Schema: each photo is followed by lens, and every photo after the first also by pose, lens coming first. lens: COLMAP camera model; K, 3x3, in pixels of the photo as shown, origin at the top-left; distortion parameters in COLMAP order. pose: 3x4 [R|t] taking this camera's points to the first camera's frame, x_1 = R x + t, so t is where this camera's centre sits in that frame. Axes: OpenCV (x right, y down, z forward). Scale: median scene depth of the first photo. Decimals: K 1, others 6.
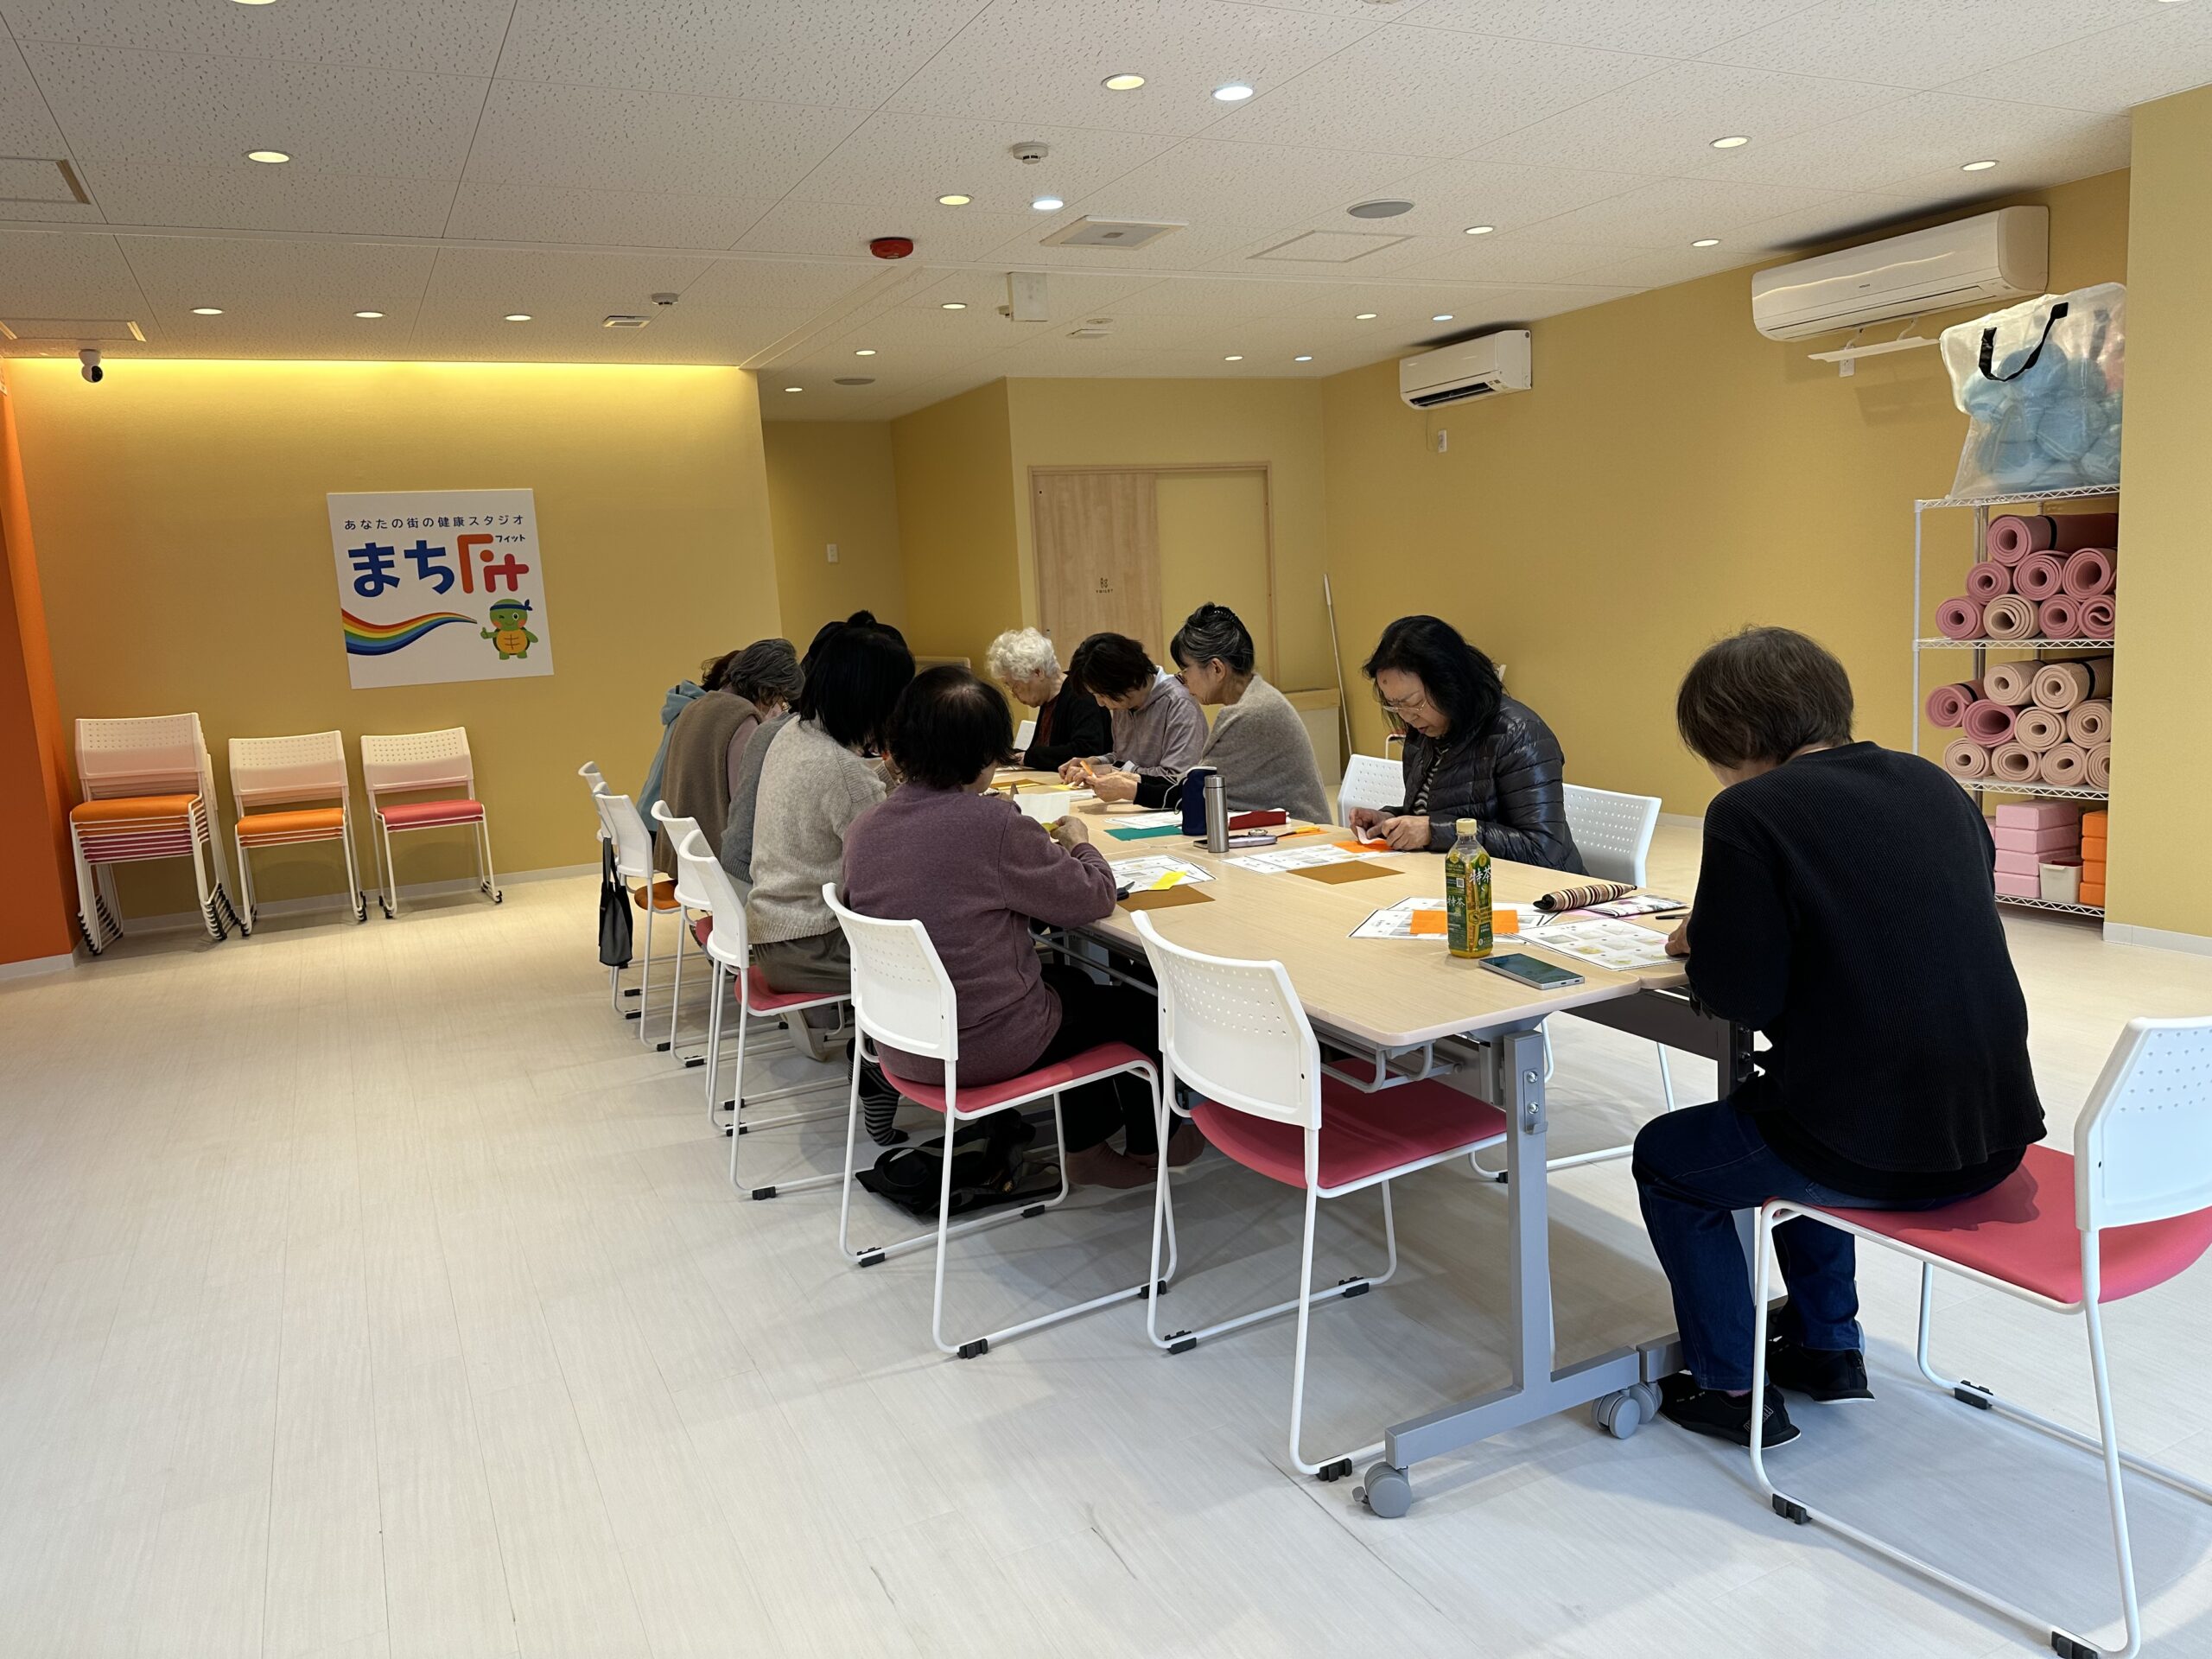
lens RADIAL K [[1563.6, 0, 1110.4], [0, 1563.6, 824.2], [0, 0, 1]] dist [0.058066, -0.067496]
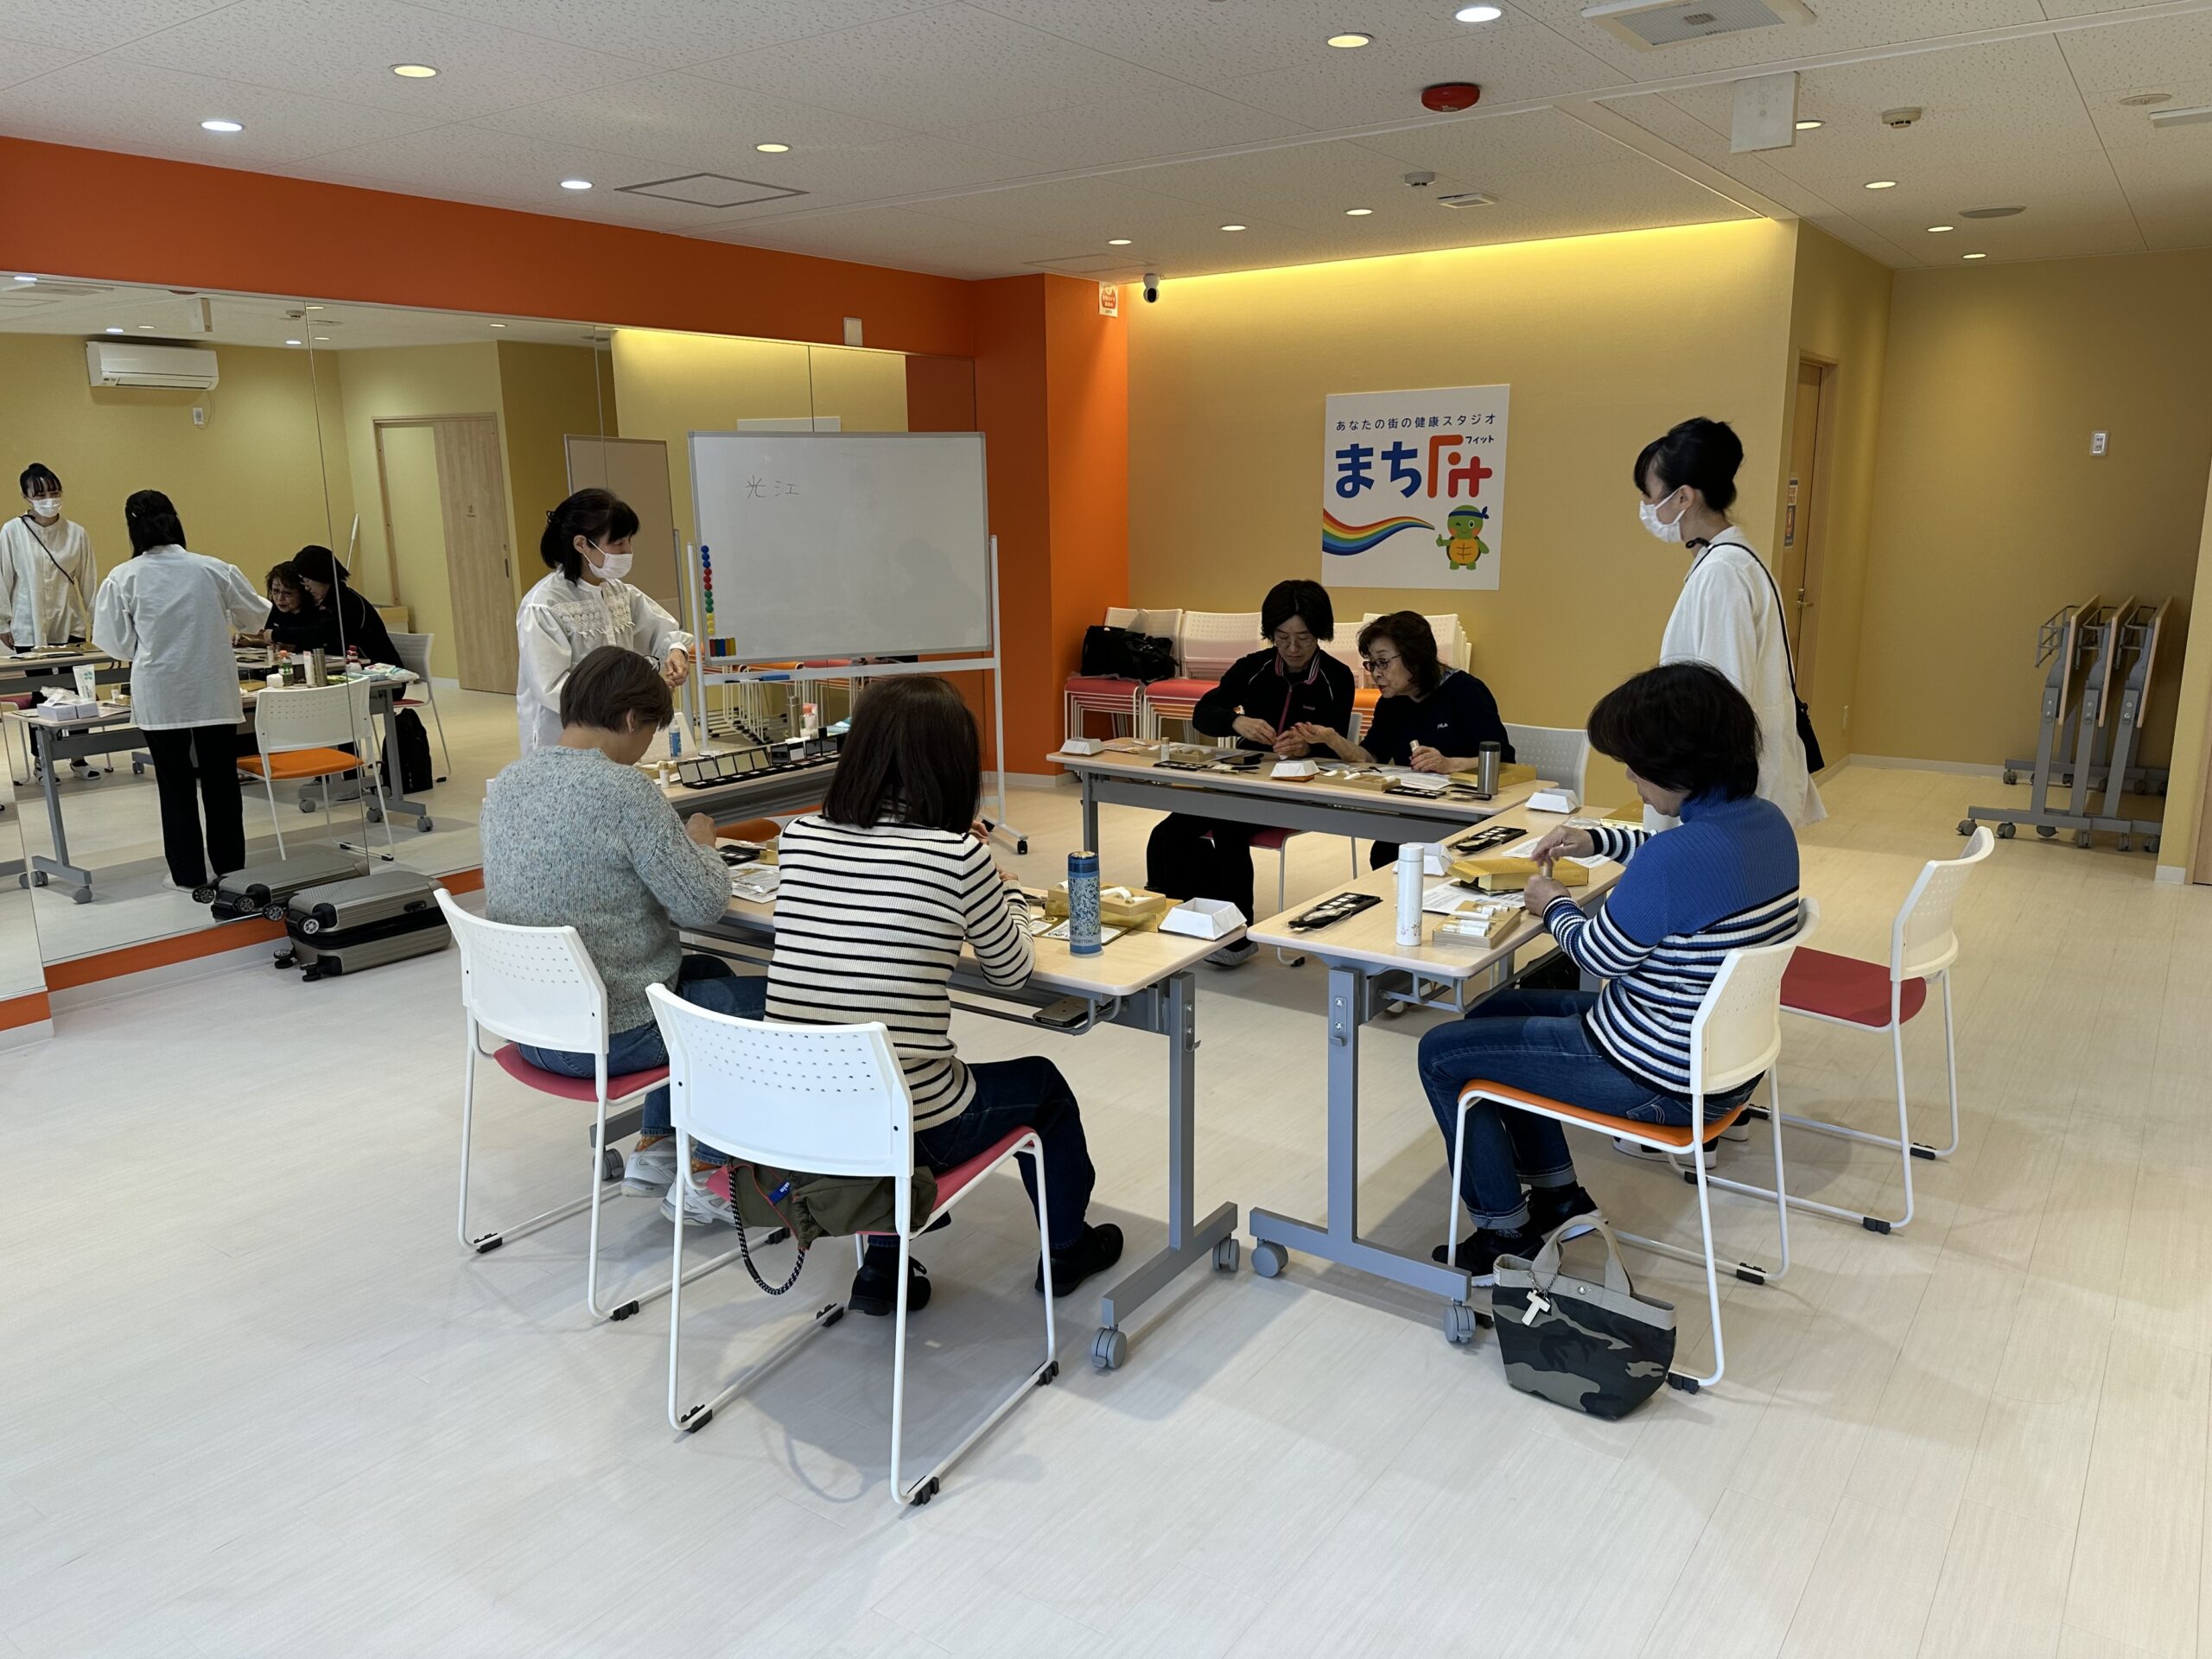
lens RADIAL K [[1576.9, 0, 1075.1], [0, 1576.9, 870.1], [0, 0, 1]] dist [0.054504, -0.106920]
pose [[0.466929, 0.256403, -0.846307, 0.374226], [-0.143201, 0.966334, 0.213759, -0.103023], [0.872623, 0.021381, 0.487926, 0.344058]]
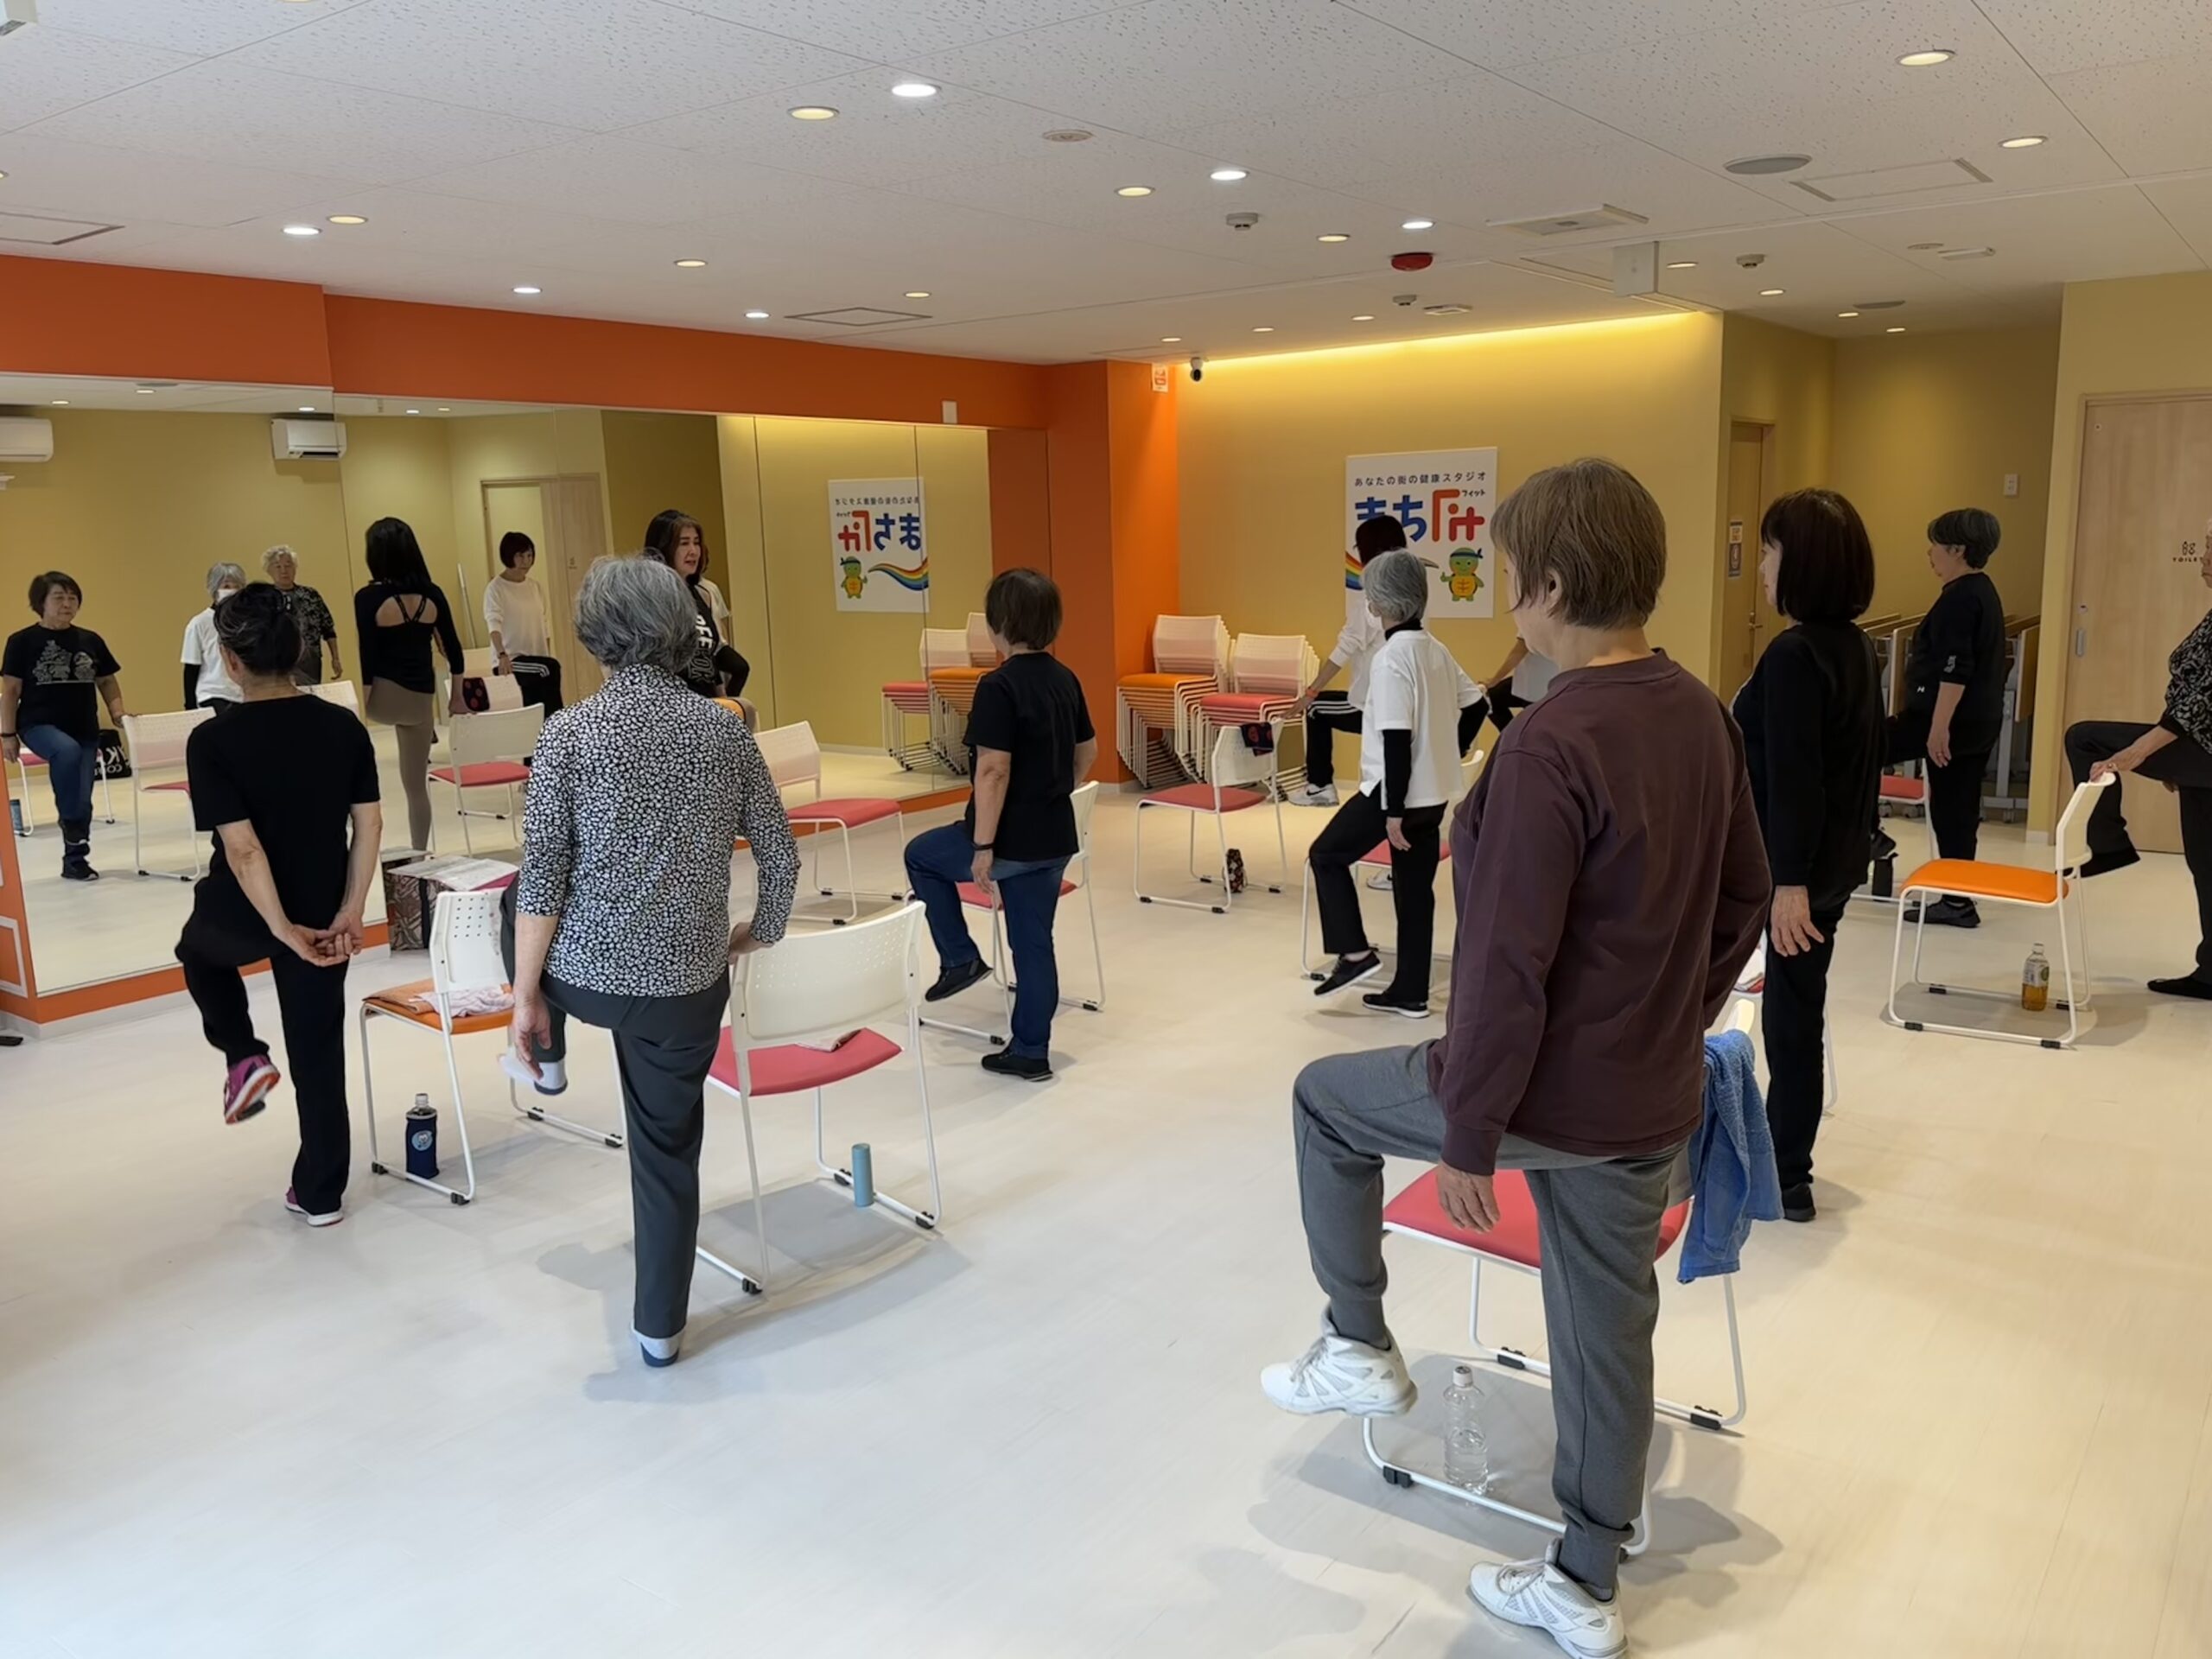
lens RADIAL K [[1717.7, 0, 1106.5], [0, 1717.7, 882.5], [0, 0, 1]] dist [0.035717, -0.036431]
pose [[0.465022, 0.222203, -0.856960, 0.616733], [-0.128674, 0.974674, 0.182902, -0.103759], [0.875898, 0.025215, 0.481836, 0.194397]]
